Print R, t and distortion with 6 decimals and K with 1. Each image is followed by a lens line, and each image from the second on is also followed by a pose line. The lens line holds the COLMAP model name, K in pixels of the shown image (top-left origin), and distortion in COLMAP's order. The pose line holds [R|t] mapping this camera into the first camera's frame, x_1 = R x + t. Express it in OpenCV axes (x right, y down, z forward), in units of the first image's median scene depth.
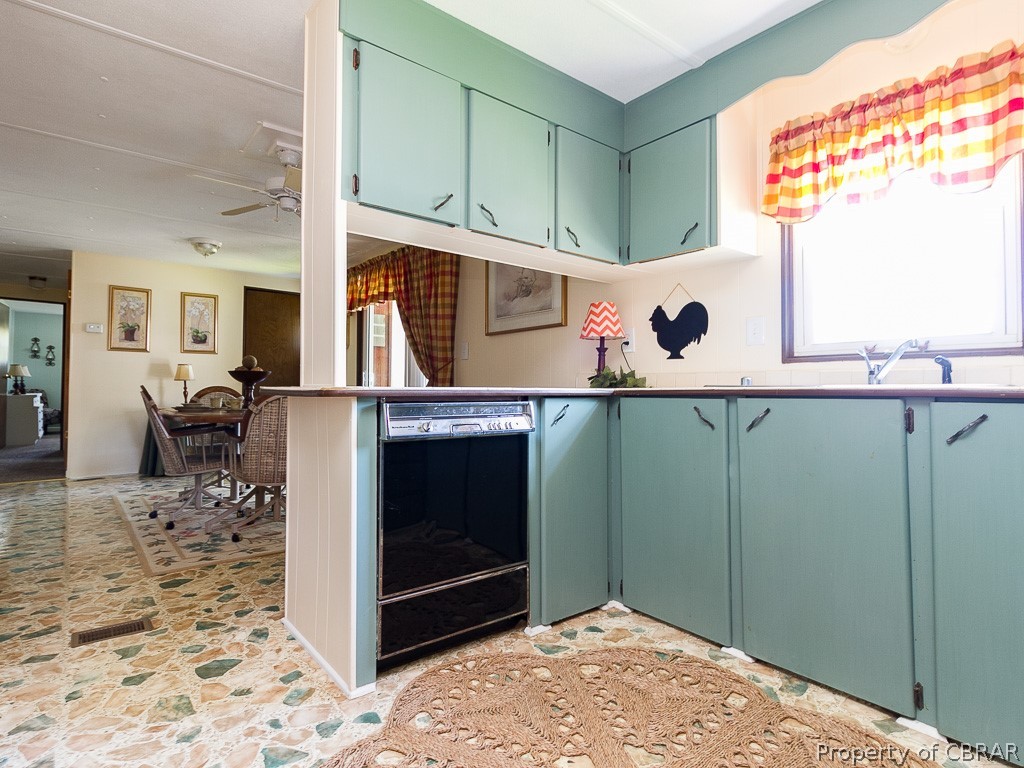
lens RADIAL K [[539.1, 0, 533.3], [0, 539.1, 376.6], [0, 0, 1]] dist [0.003285, -0.000502]
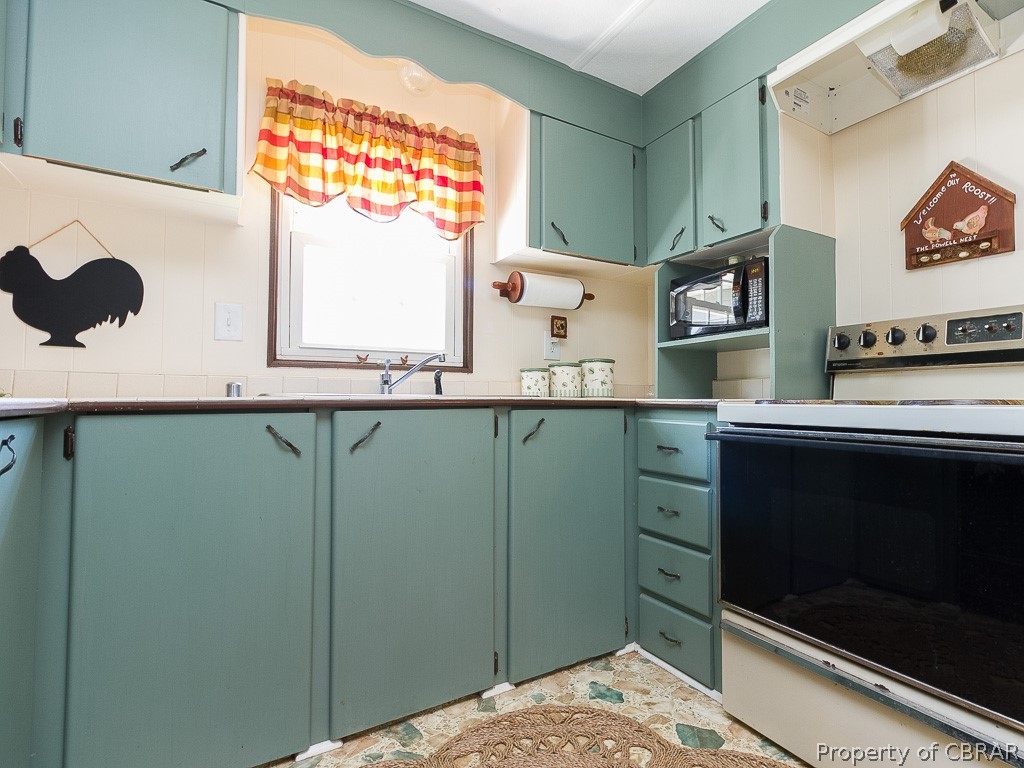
lens RADIAL K [[539.1, 0, 533.3], [0, 539.1, 376.6], [0, 0, 1]] dist [0.003285, -0.000502]
pose [[0.130033, 0.039926, 0.990705, -0.332140], [-0.024563, 0.999012, -0.037037, 0.011388], [-0.991205, -0.019519, 0.130885, 0.576479]]
